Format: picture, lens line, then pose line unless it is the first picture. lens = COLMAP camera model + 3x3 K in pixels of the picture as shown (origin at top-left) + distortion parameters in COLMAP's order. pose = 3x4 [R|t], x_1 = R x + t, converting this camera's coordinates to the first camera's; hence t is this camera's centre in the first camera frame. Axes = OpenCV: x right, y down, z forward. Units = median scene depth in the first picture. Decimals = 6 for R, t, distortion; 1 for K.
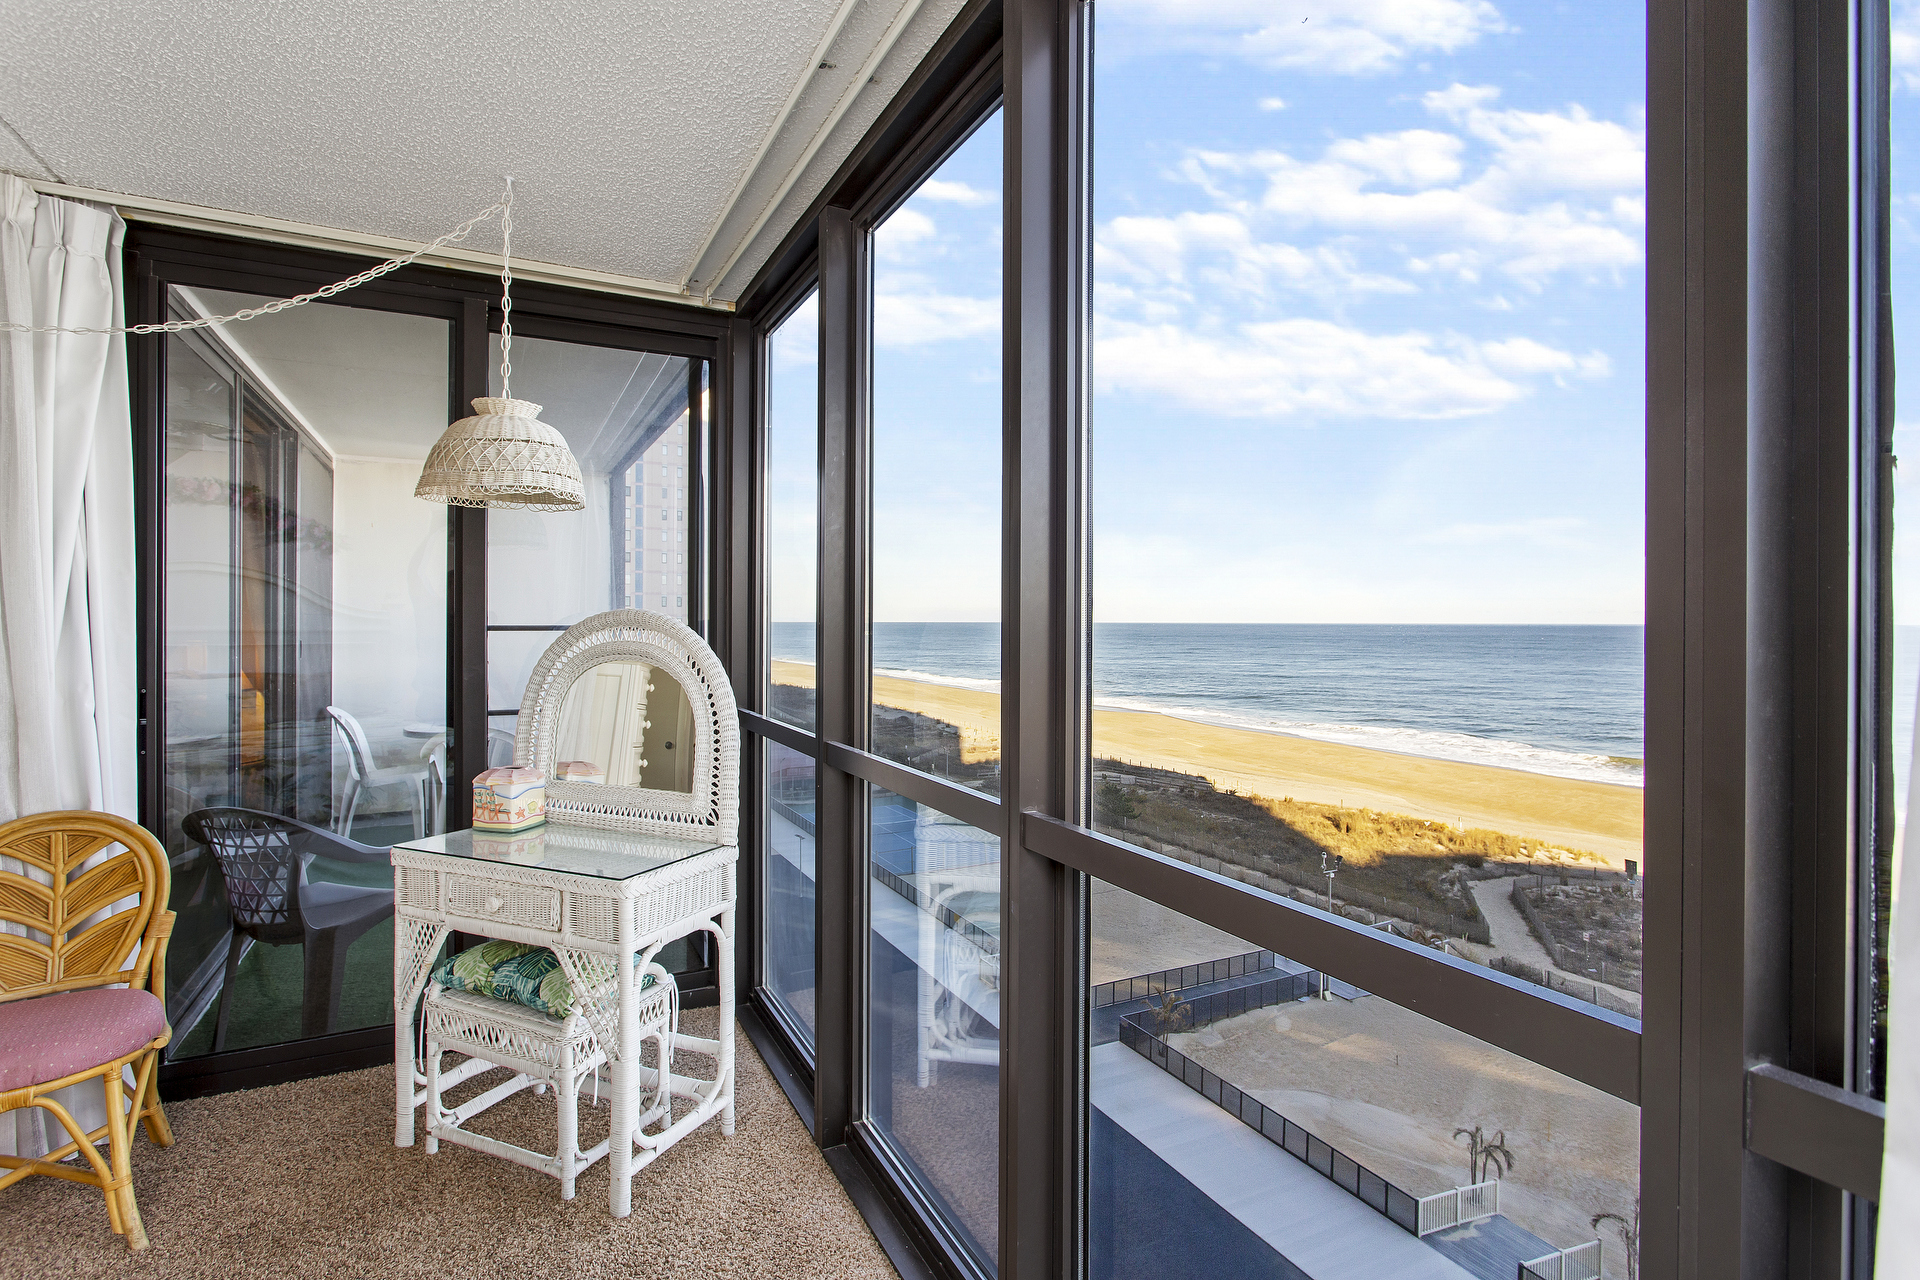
lens RADIAL K [[917.0, 0, 957.7], [0, 917.0, 621.6], [0, 0, 1]] dist [-0.015618, 0.005865]
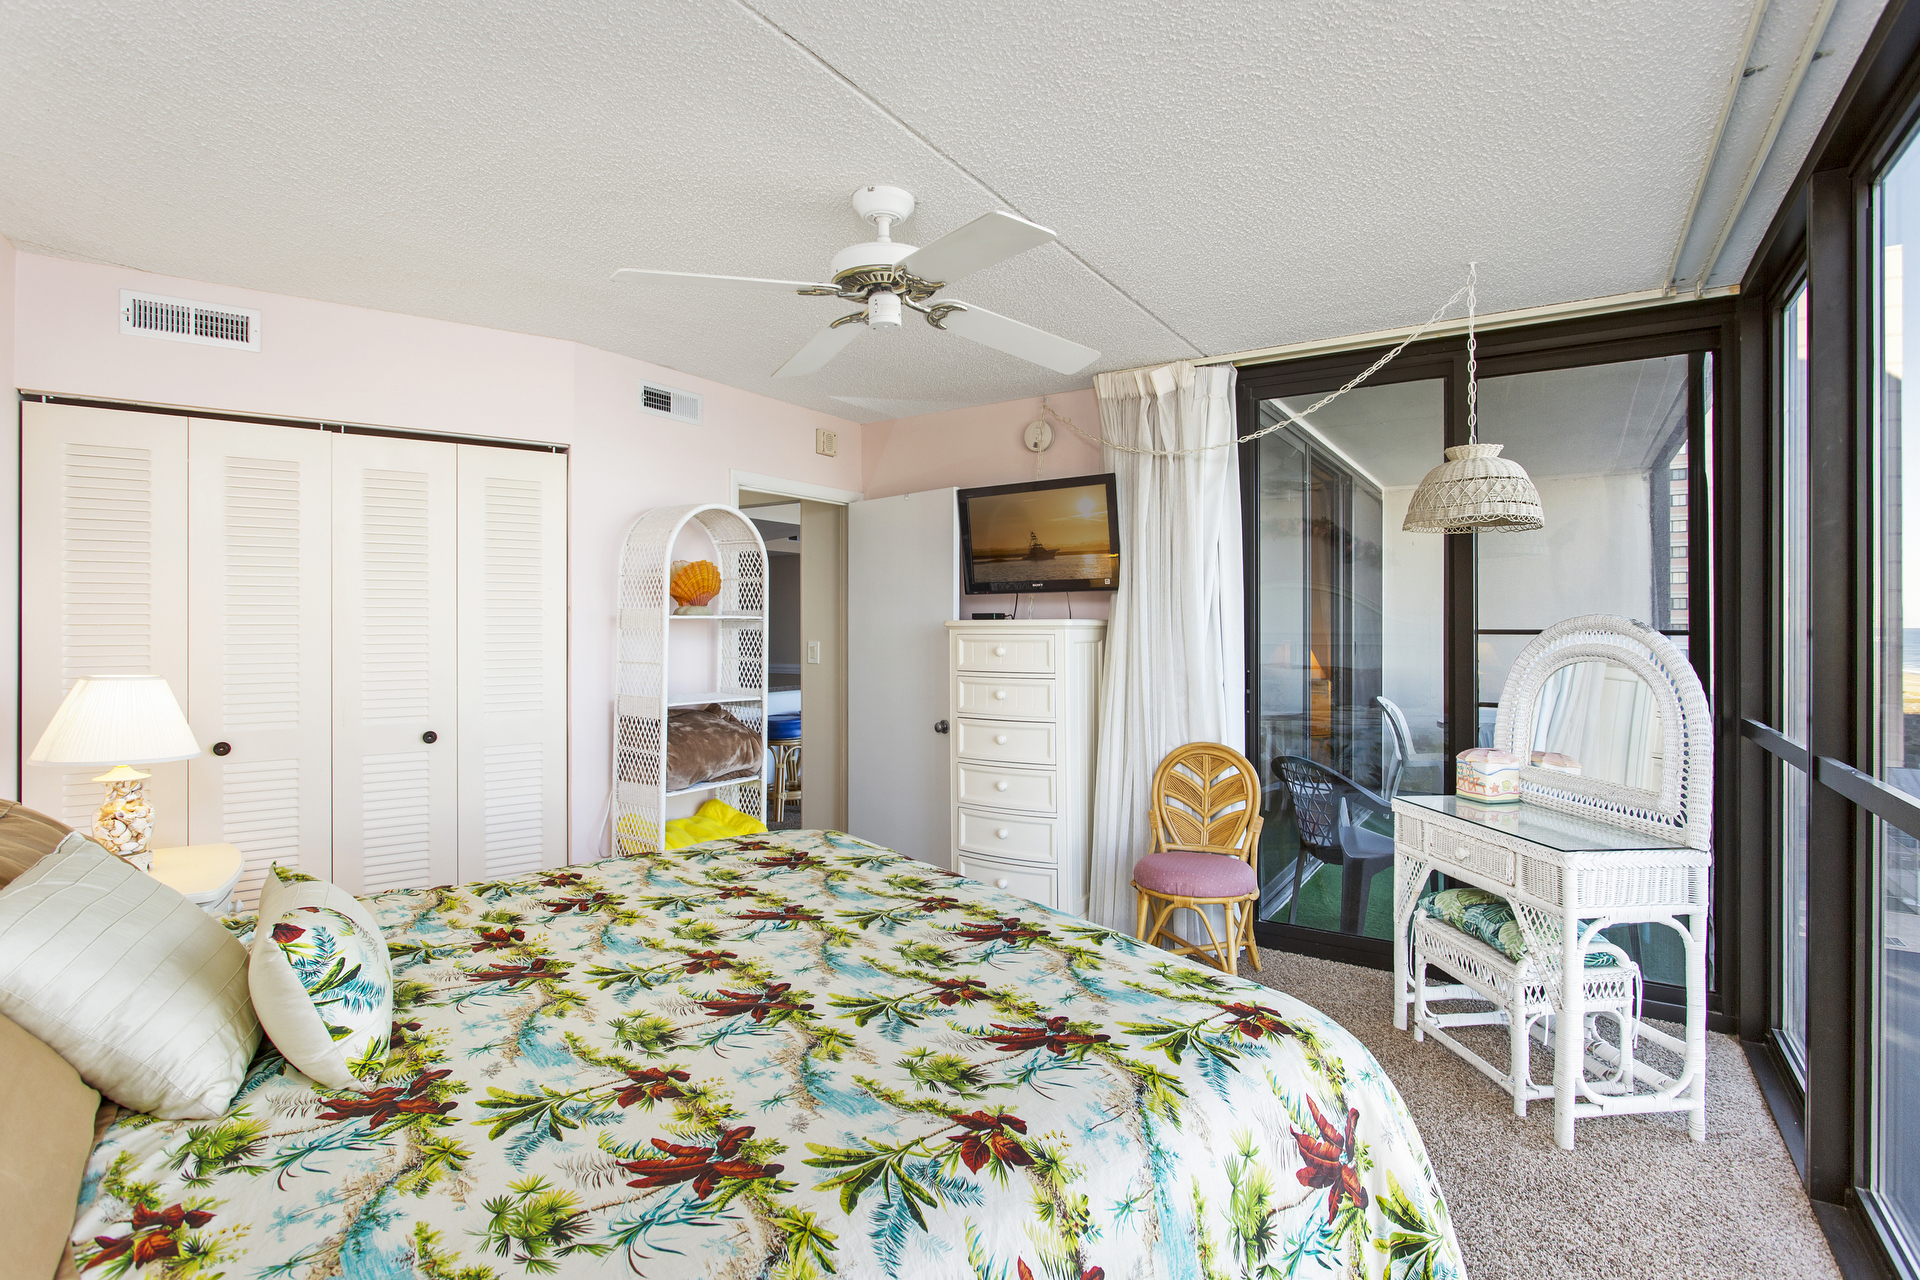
lens RADIAL K [[917.0, 0, 957.7], [0, 917.0, 621.6], [0, 0, 1]] dist [-0.015618, 0.005865]
pose [[0.488722, -0.005483, -0.872422, 0.220217], [0.000465, 0.999982, -0.006024, 0.001452], [0.872439, 0.002539, 0.488716, -0.188242]]
